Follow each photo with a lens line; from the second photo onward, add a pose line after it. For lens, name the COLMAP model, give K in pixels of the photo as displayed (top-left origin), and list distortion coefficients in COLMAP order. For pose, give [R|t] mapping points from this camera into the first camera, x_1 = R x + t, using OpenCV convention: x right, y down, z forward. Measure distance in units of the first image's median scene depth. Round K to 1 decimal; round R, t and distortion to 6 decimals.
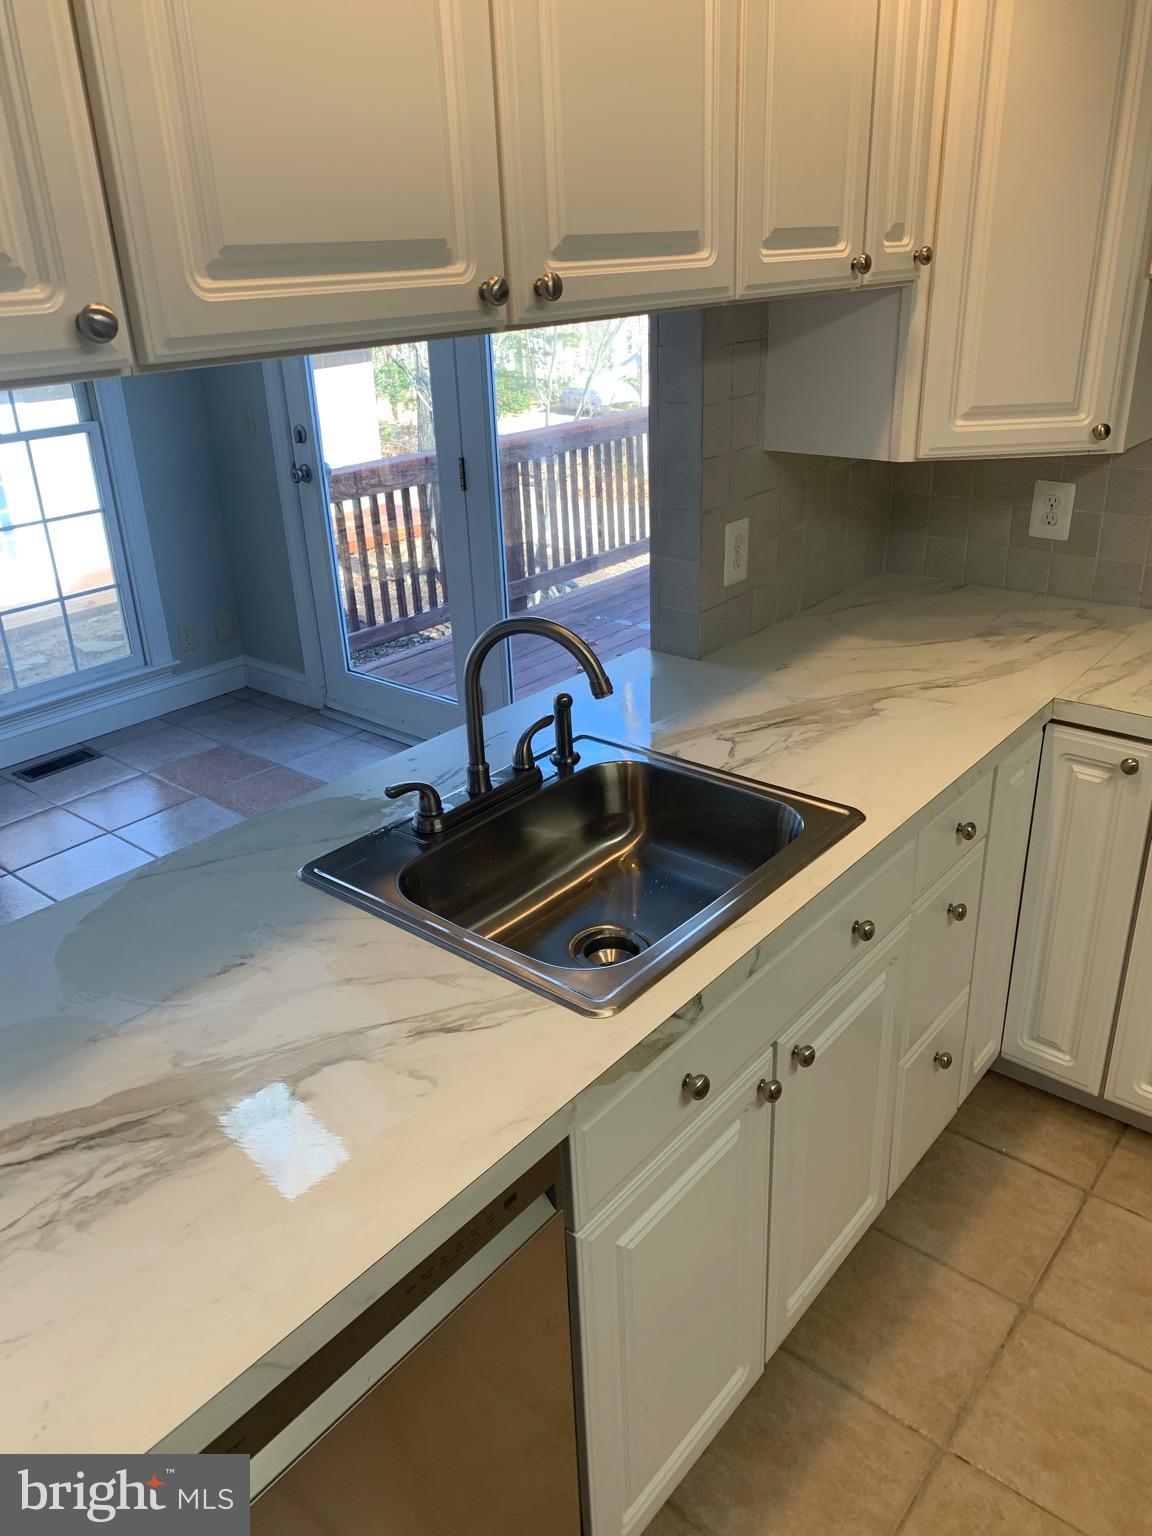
lens RADIAL K [[1163.7, 0, 576.0], [0, 1163.7, 768.0], [0, 0, 1]] dist [0.007746, -0.002078]
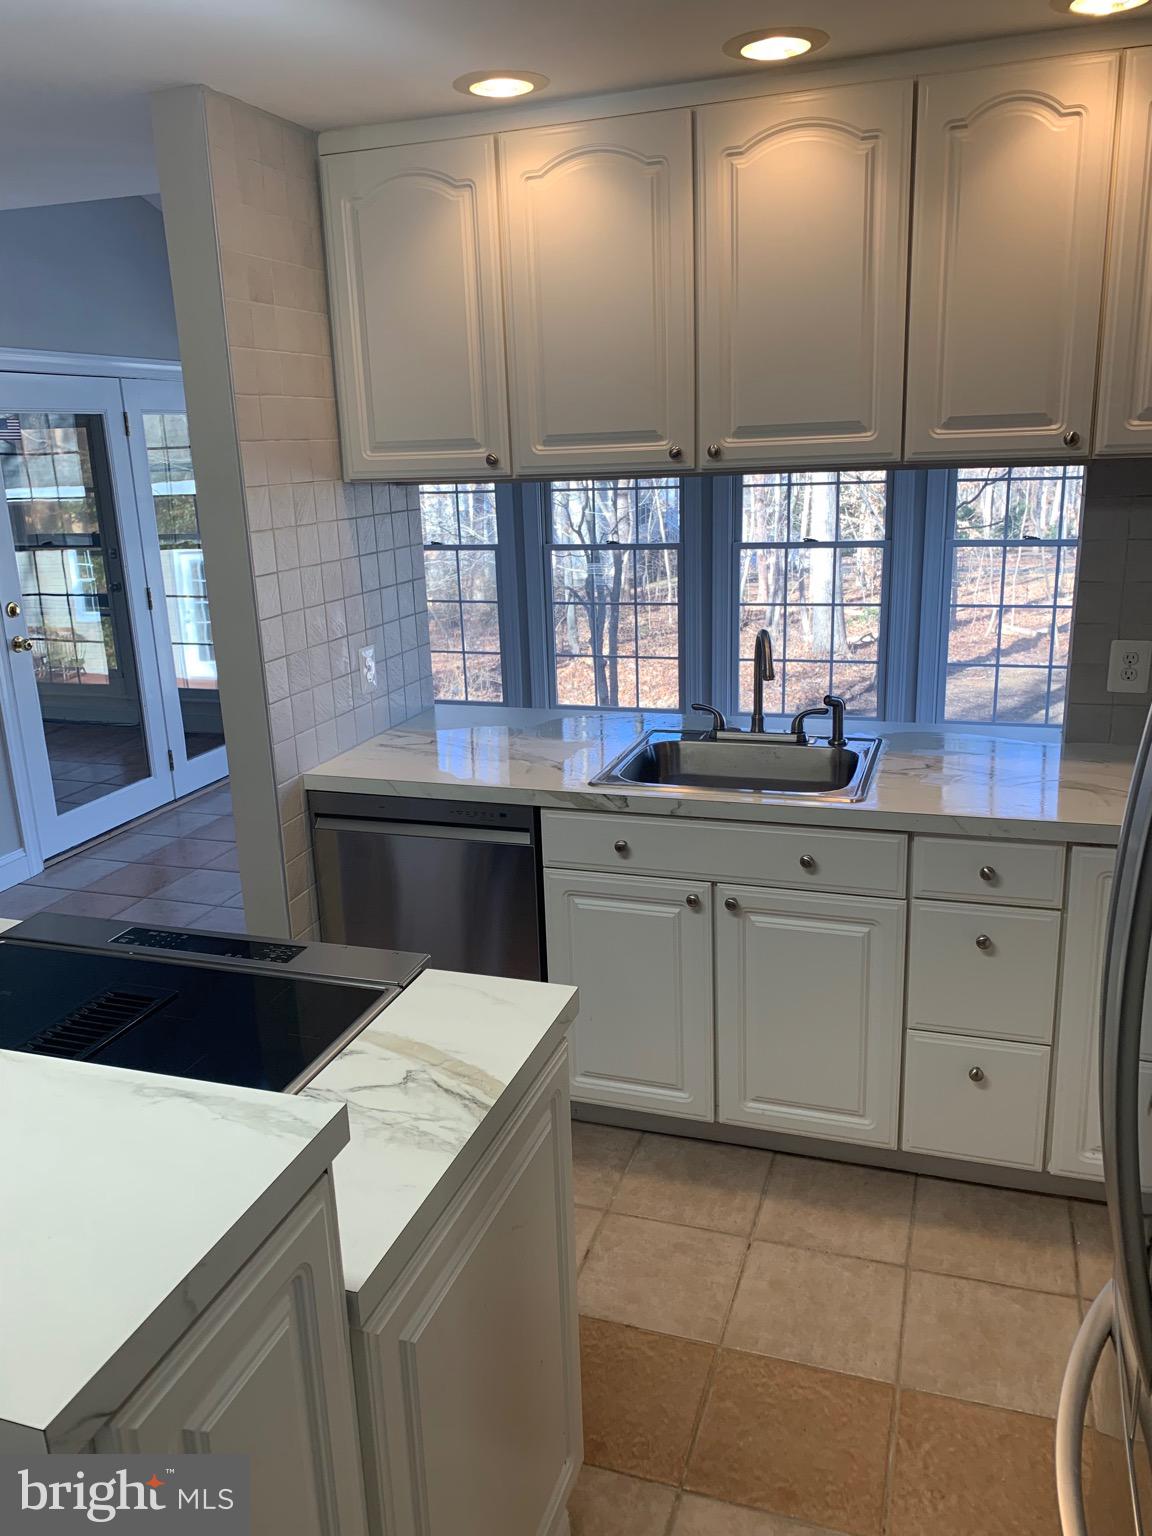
lens RADIAL K [[1163.7, 0, 576.0], [0, 1163.7, 768.0], [0, 0, 1]] dist [0.007746, -0.002078]
pose [[0.356136, 0.263388, -0.896546, 0.561262], [-0.361511, 0.923578, 0.127726, -0.021201], [0.861671, 0.278624, 0.424137, 0.021470]]
